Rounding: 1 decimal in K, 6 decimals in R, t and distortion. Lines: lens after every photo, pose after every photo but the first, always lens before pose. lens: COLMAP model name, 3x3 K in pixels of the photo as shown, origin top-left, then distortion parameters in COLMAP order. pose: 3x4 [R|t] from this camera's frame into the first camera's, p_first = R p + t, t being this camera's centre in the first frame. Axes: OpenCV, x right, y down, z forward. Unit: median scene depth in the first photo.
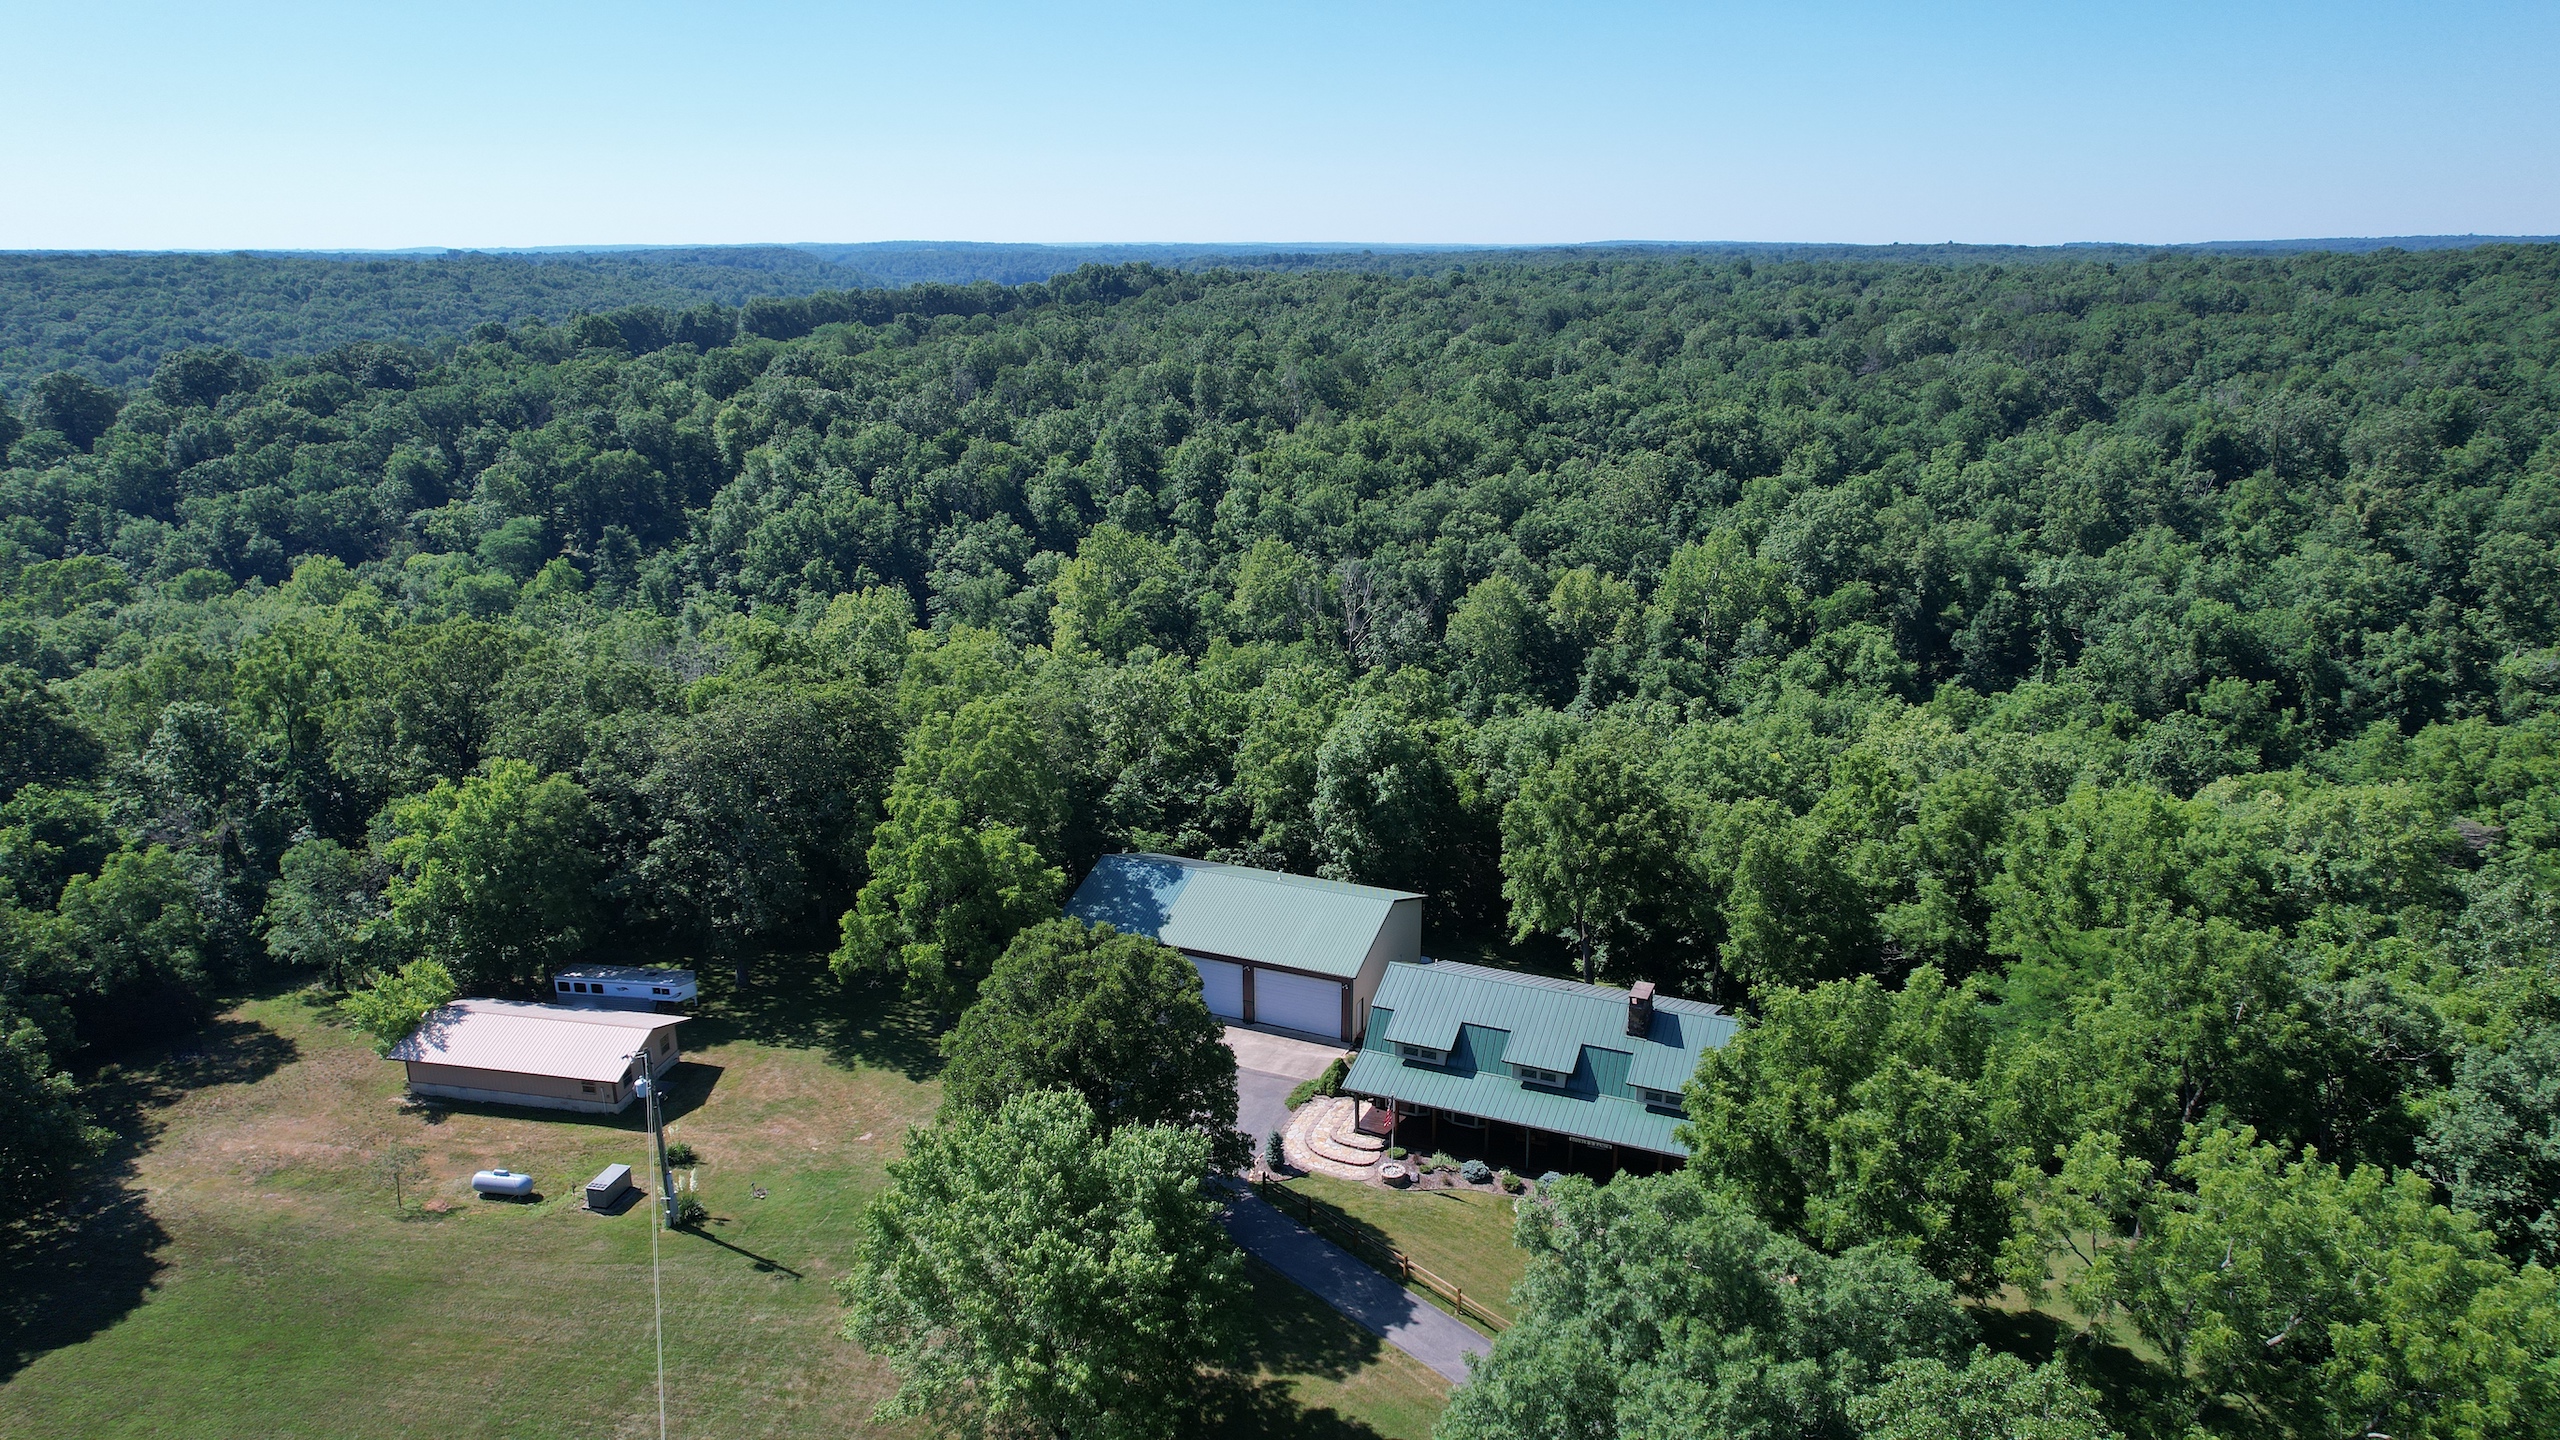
lens RADIAL K [[1602.5, 0, 1280.0], [0, 1602.5, 720.0], [0, 0, 1]] dist [-0.046667, -0.001353]
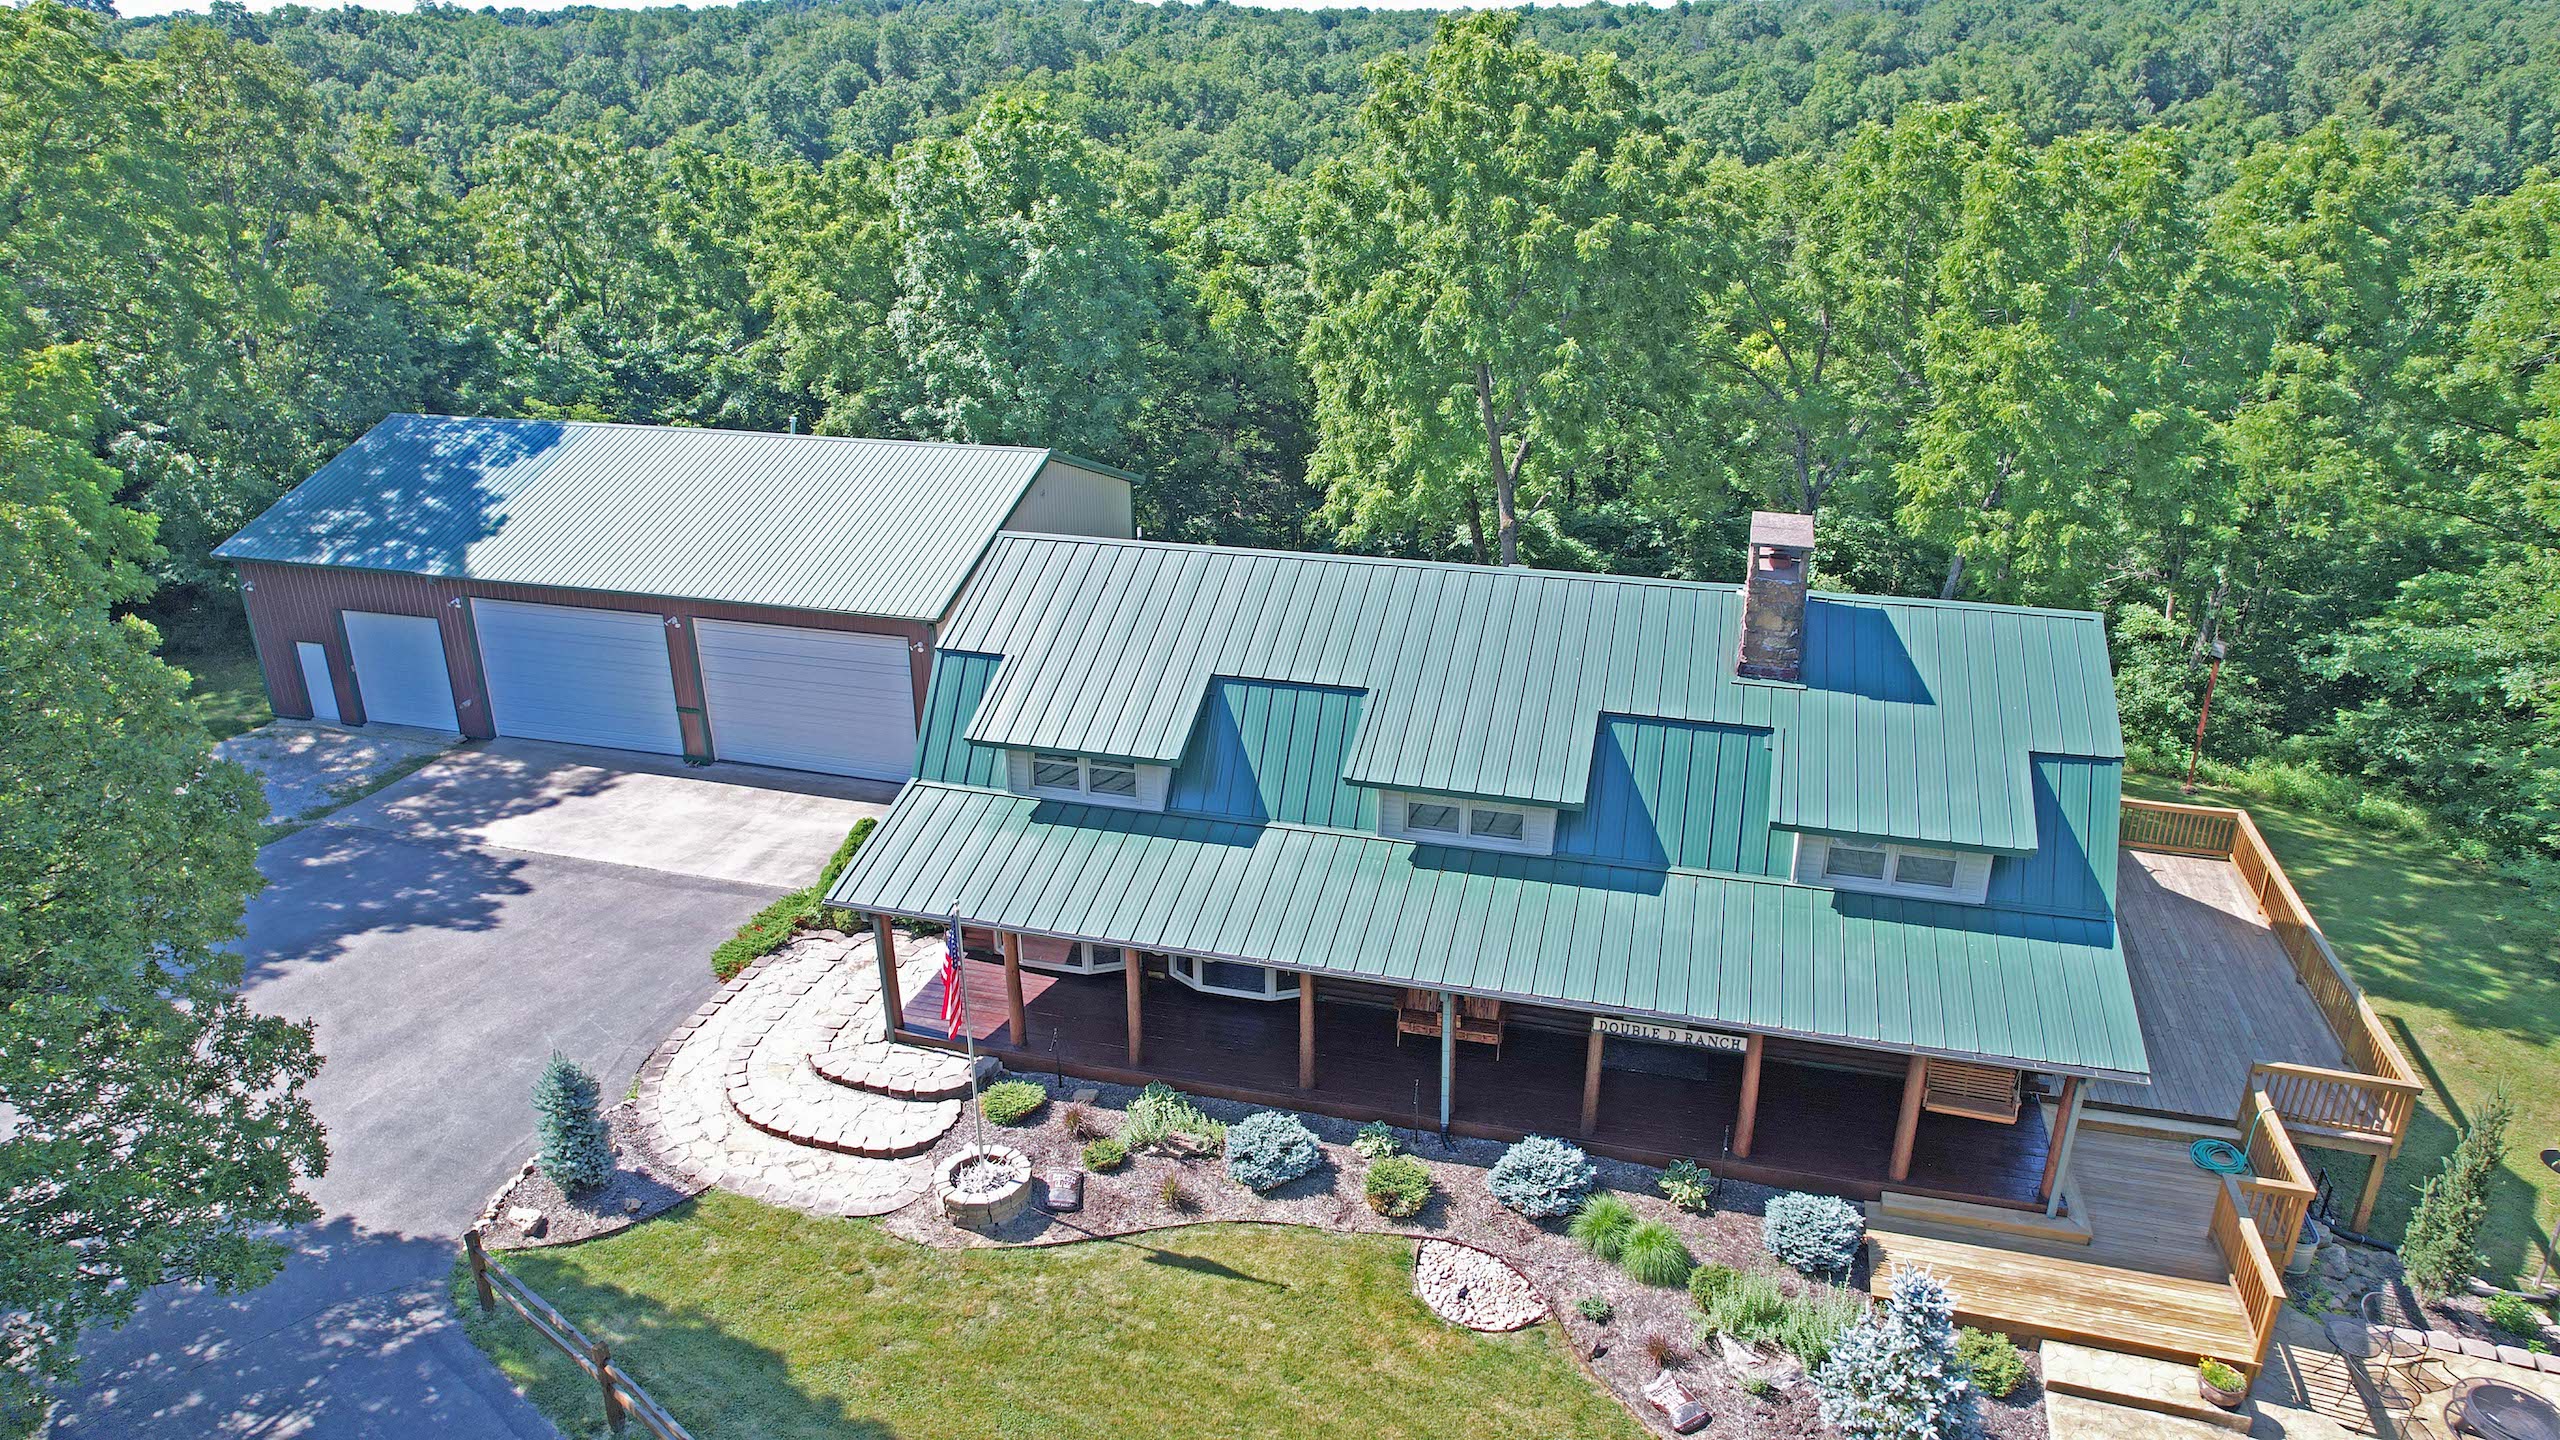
lens RADIAL K [[1602.5, 0, 1280.0], [0, 1602.5, 720.0], [0, 0, 1]] dist [-0.046667, -0.001353]
pose [[0.989855, -0.048870, 0.133413, 0.072510], [0.034739, 0.993731, 0.106265, 0.141779], [-0.137770, -0.100552, 0.985347, 0.589932]]
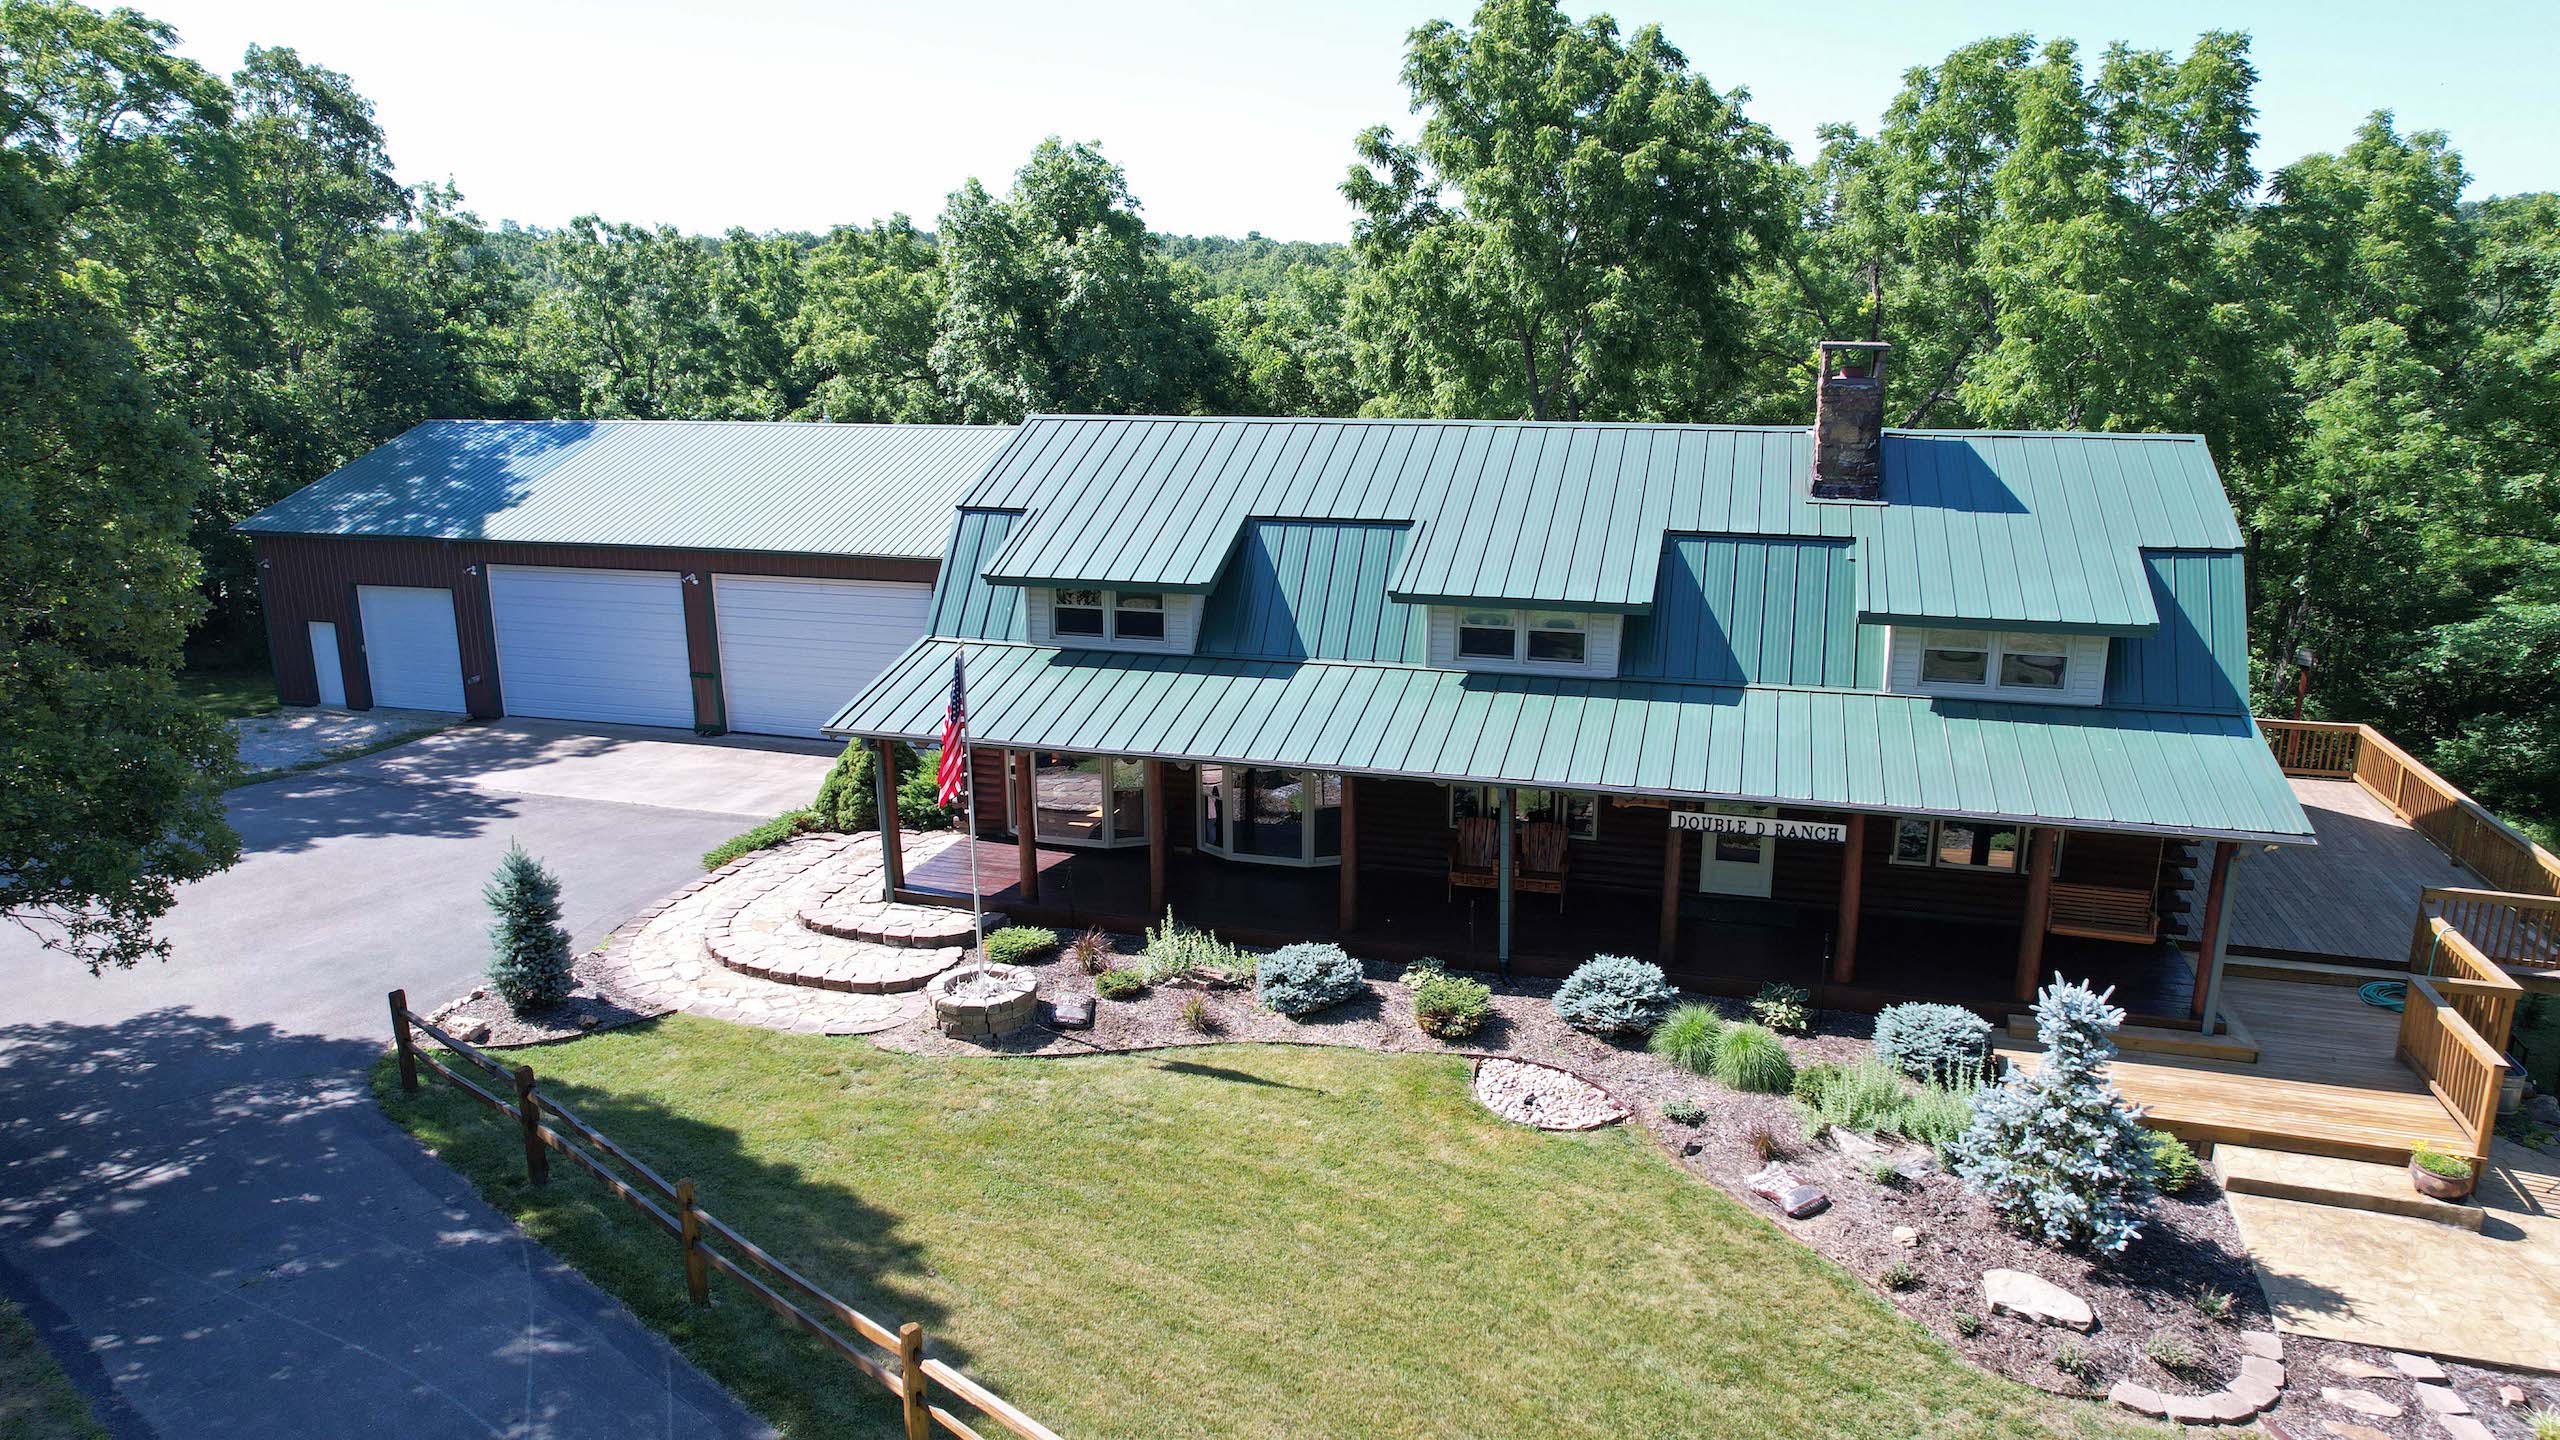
lens RADIAL K [[1605.5, 0, 1280.0], [0, 1605.5, 720.0], [0, 0, 1]] dist [-0.045243, 0.004609]
pose [[0.993022, -0.023930, 0.115478, 0.072529], [0.028597, 0.998833, -0.038927, 0.205860], [-0.114412, 0.041958, 0.992547, 0.607404]]
